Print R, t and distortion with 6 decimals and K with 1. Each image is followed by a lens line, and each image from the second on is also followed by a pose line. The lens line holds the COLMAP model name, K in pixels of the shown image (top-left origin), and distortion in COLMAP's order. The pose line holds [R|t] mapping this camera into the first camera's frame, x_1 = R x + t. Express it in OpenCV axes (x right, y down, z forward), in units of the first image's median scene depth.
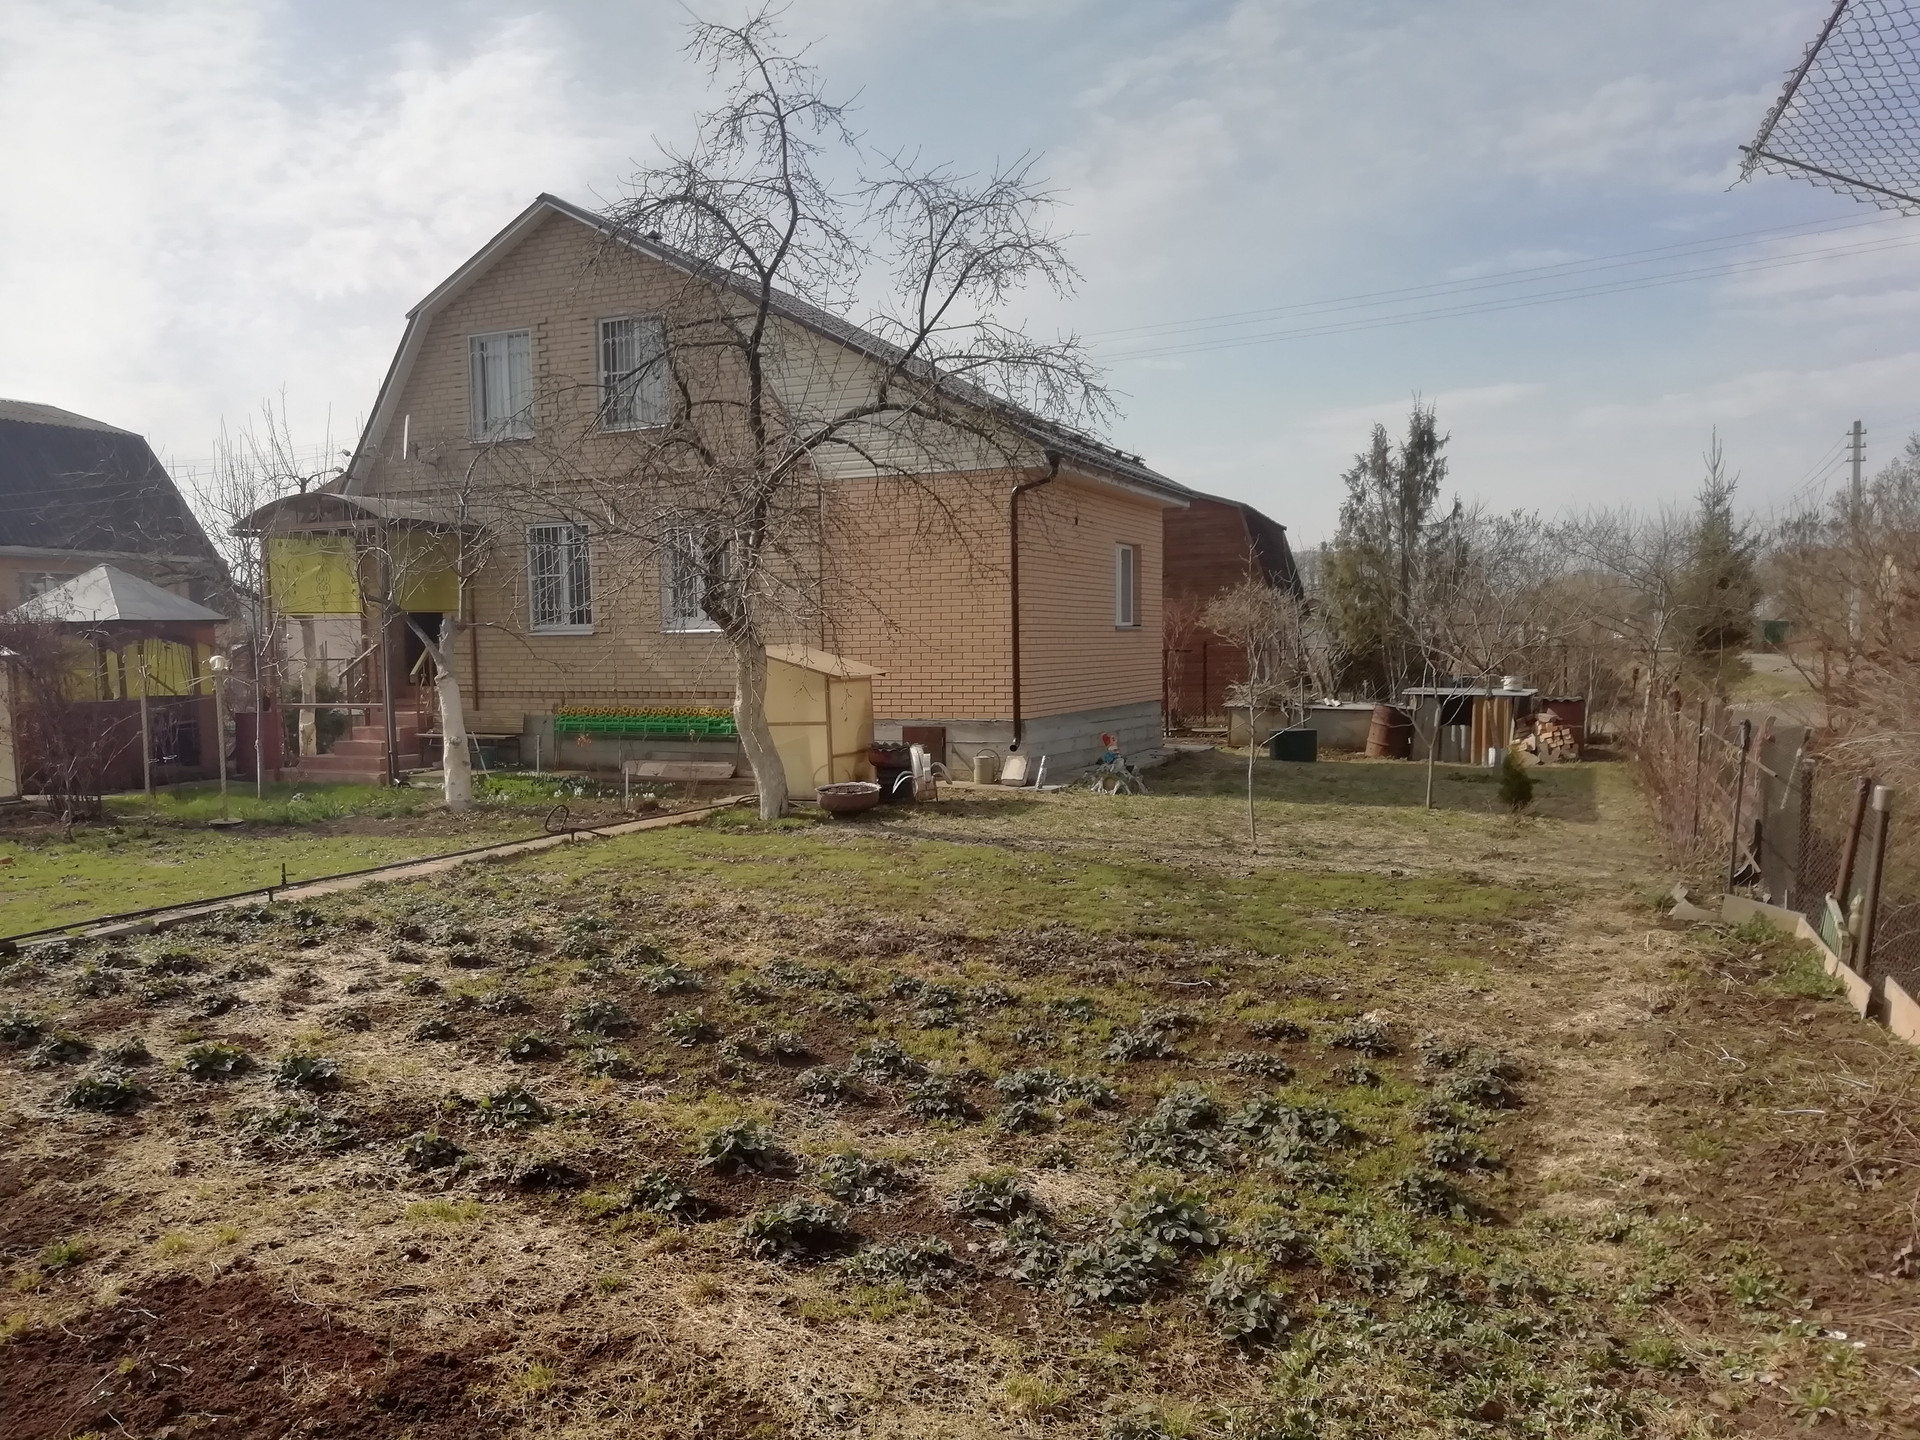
lens RADIAL K [[1454.4, 0, 953.9], [0, 1454.4, 720.2], [0, 0, 1]] dist [0.030971, -0.028655]
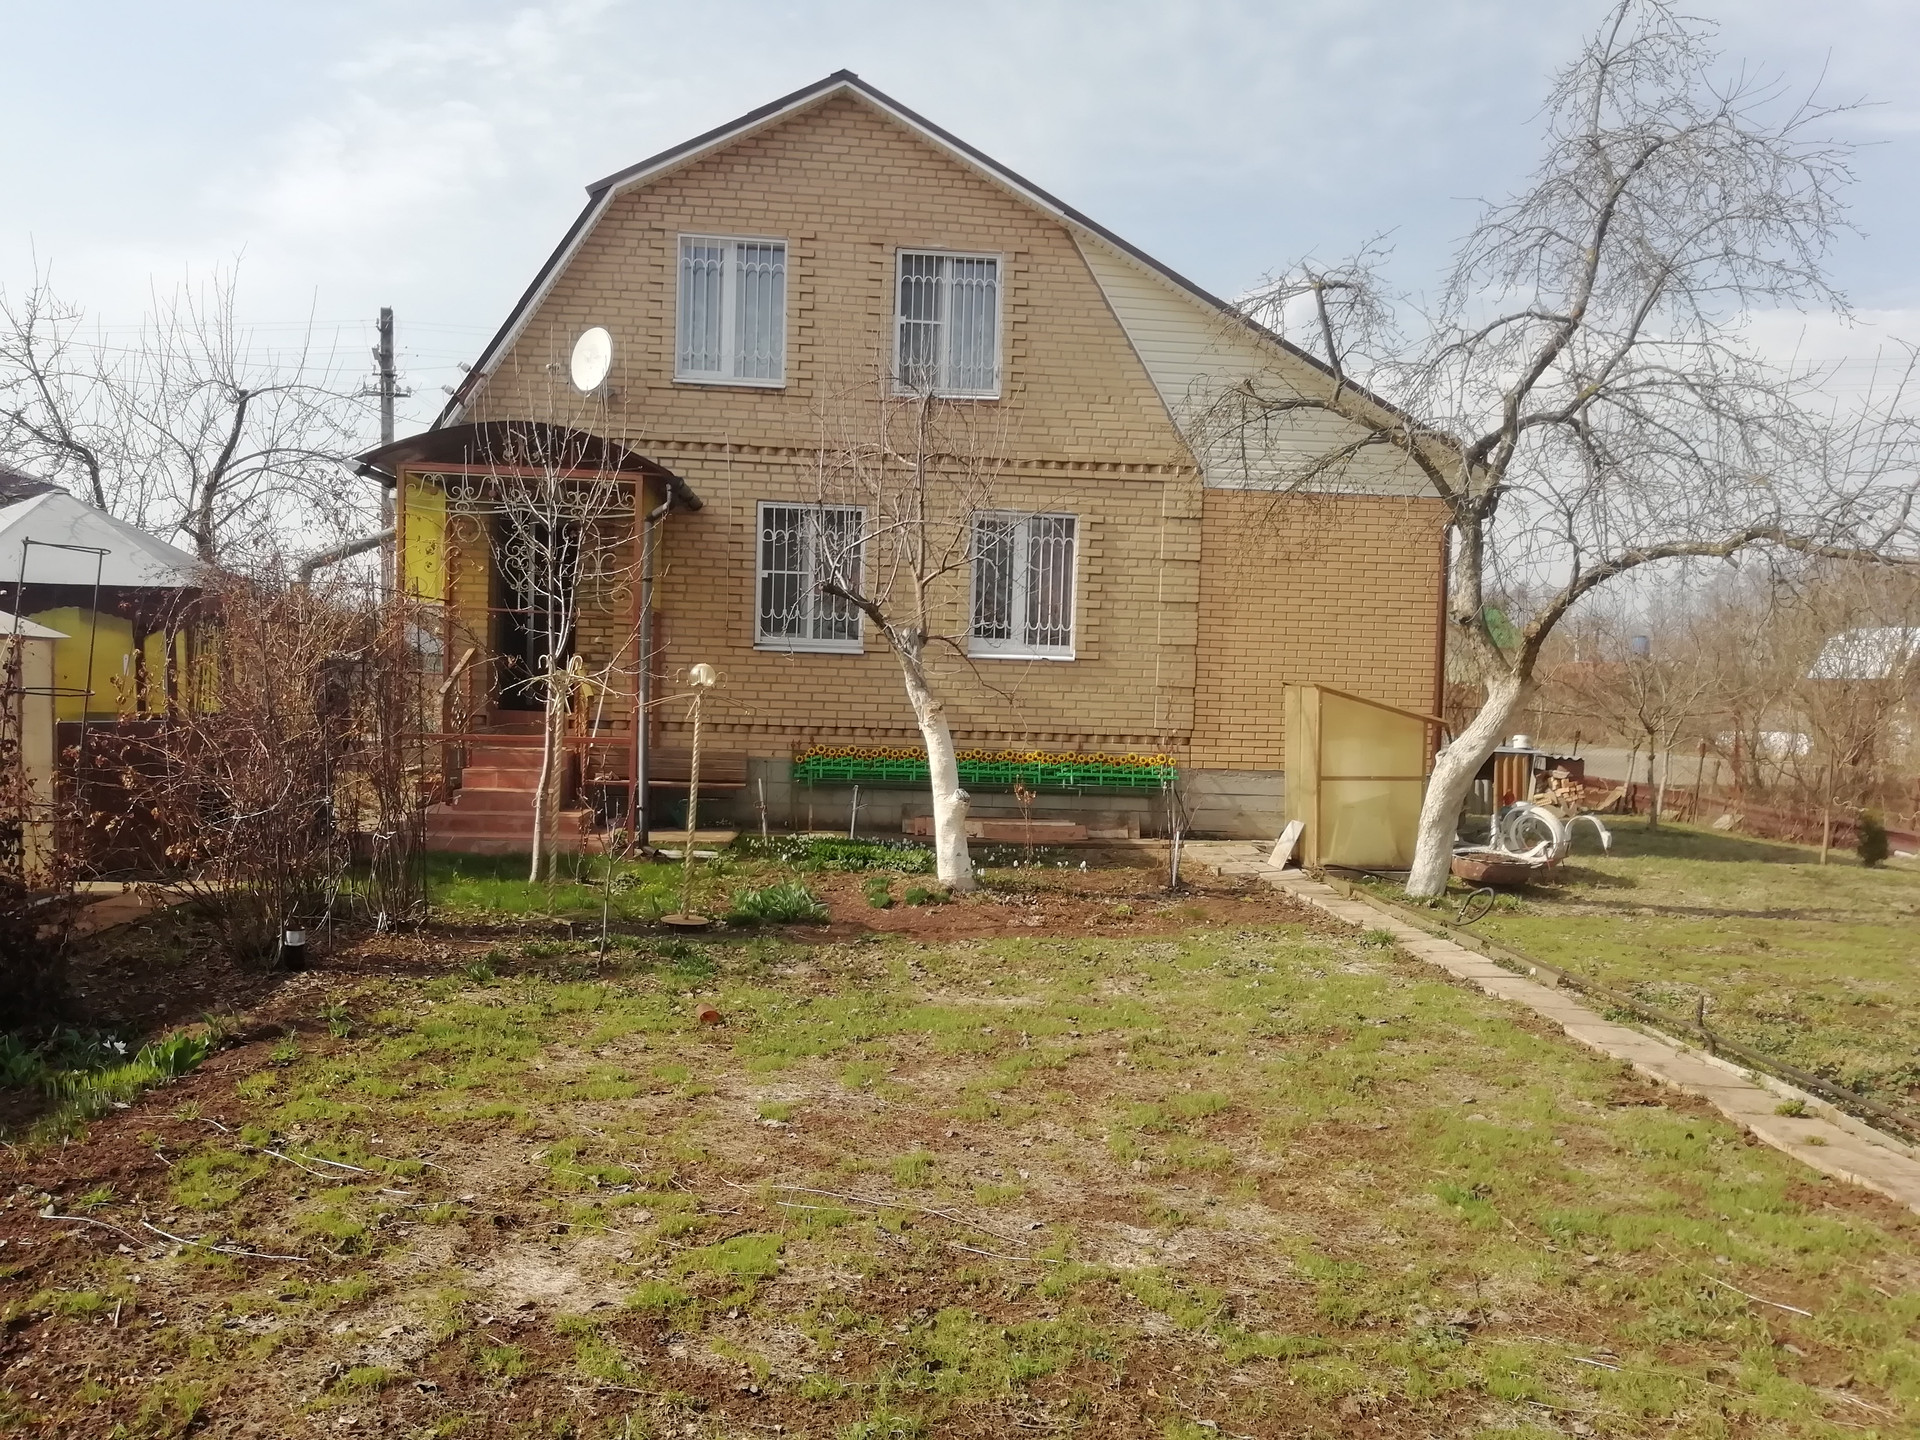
lens RADIAL K [[1454.4, 0, 959.9], [0, 1454.4, 725.2], [0, 0, 1]] dist [0.030971, -0.028655]
pose [[0.875375, 0.029997, 0.482513, -0.559239], [-0.022939, 0.999526, -0.020524, -0.006404], [-0.482900, 0.006898, 0.875649, 0.297445]]
